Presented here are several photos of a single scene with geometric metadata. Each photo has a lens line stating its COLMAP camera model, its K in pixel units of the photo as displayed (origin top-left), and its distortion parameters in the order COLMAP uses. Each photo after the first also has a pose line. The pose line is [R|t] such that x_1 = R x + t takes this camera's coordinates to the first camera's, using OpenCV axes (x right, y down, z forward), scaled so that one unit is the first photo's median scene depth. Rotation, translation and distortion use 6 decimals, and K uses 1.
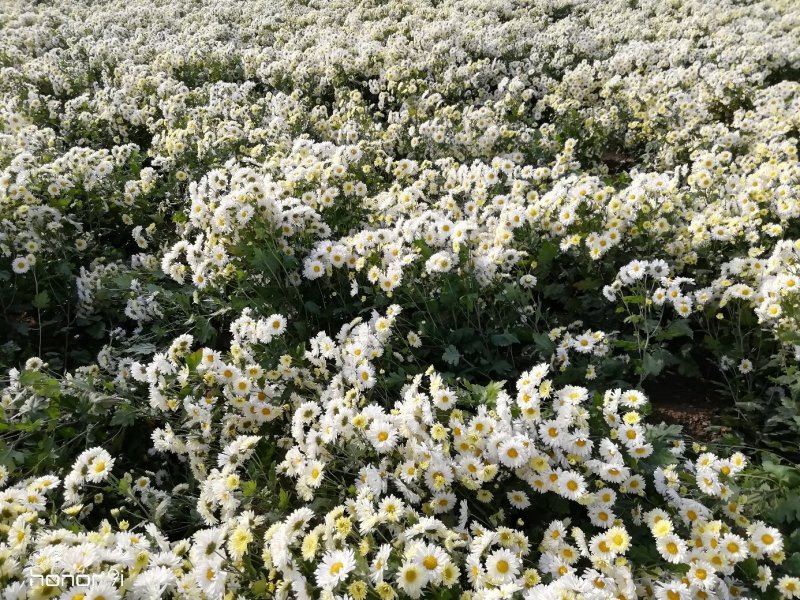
lens RADIAL K [[594.0, 0, 400.0], [0, 594.0, 300.0], [0, 0, 1]] dist [0.040979, -0.032920]
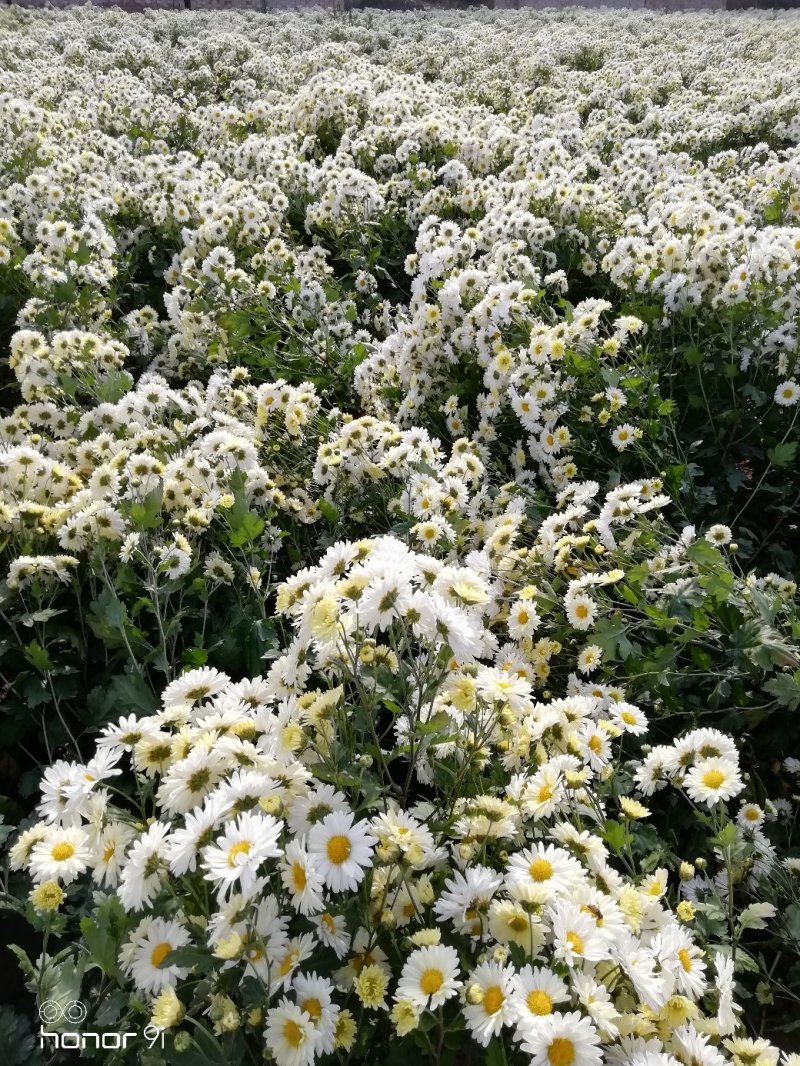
lens RADIAL K [[791.5, 0, 405.1], [0, 791.5, 536.6], [0, 0, 1]] dist [0.040979, -0.032920]
pose [[0.475228, 0.498657, -0.724913, -0.118141], [-0.448472, 0.846116, 0.288028, 0.010021], [0.756988, 0.188224, 0.625732, 0.165945]]
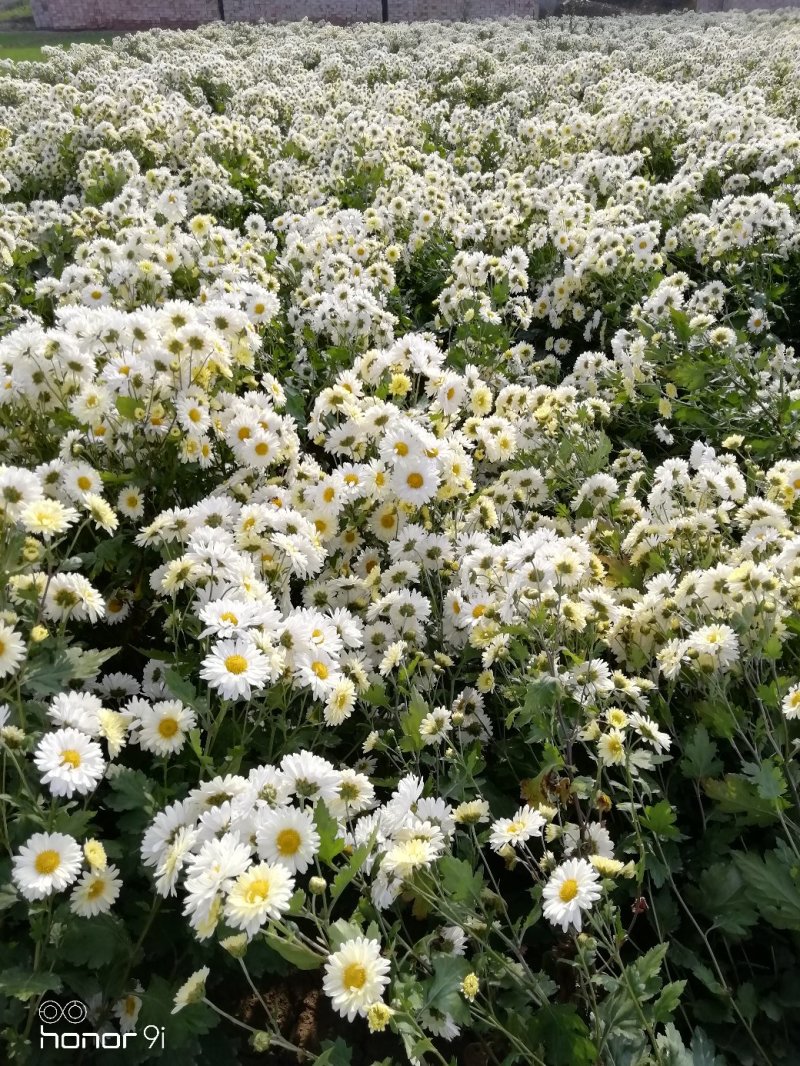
lens RADIAL K [[791.5, 0, 405.1], [0, 791.5, 536.6], [0, 0, 1]] dist [0.040979, -0.032920]
pose [[0.293497, 0.528120, -0.796837, -0.358331], [-0.467549, 0.806349, 0.362214, 0.126301], [0.833821, 0.266251, 0.483583, -0.033678]]
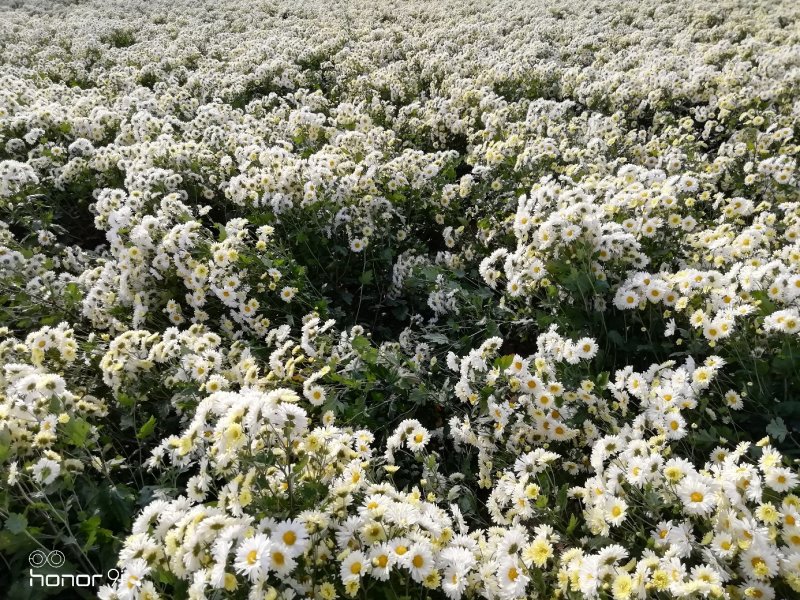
lens RADIAL K [[594.0, 0, 400.0], [0, 594.0, 300.0], [0, 0, 1]] dist [0.040979, -0.032920]
pose [[0.896757, 0.201797, -0.393833, -0.075338], [-0.211223, 0.977238, 0.019775, 0.006049], [0.388859, 0.065453, 0.918969, -0.025255]]
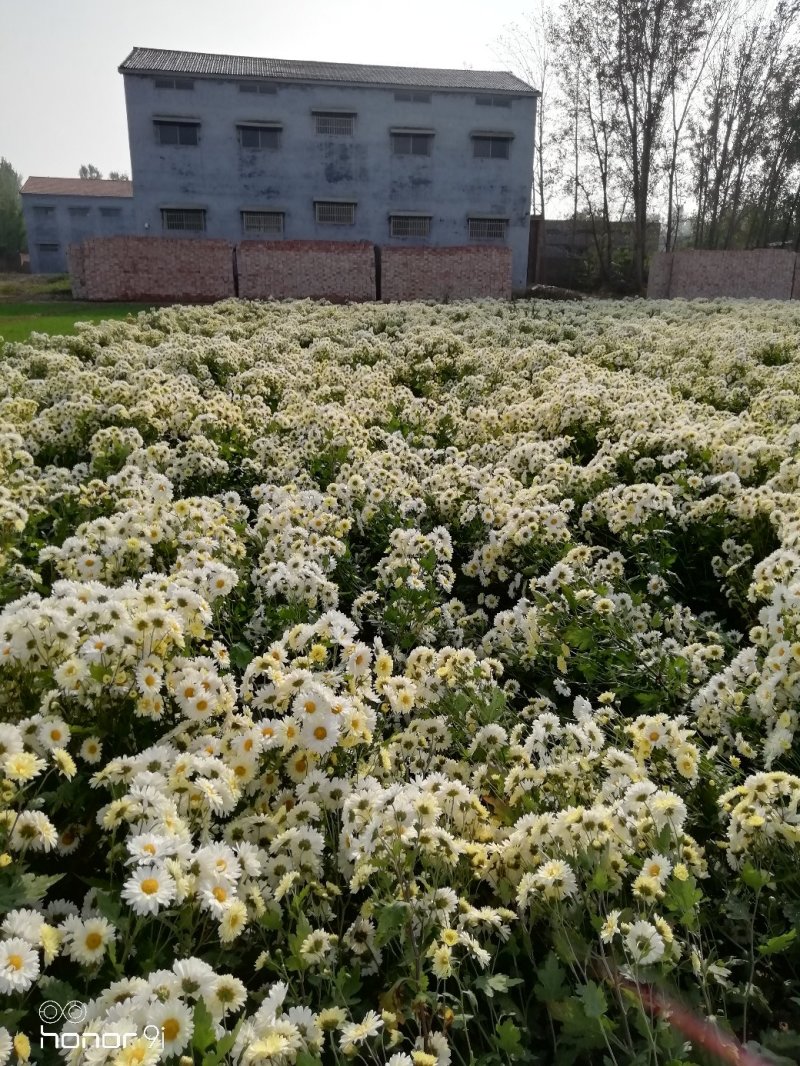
lens RADIAL K [[790.5, 0, 401.8], [0, 790.5, 530.0], [0, 0, 1]] dist [0.049187, -0.039954]
pose [[0.299717, 0.284441, -0.910639, -0.230667], [-0.483451, 0.868170, 0.112059, 0.037165], [0.822463, 0.406663, 0.397719, -0.058771]]
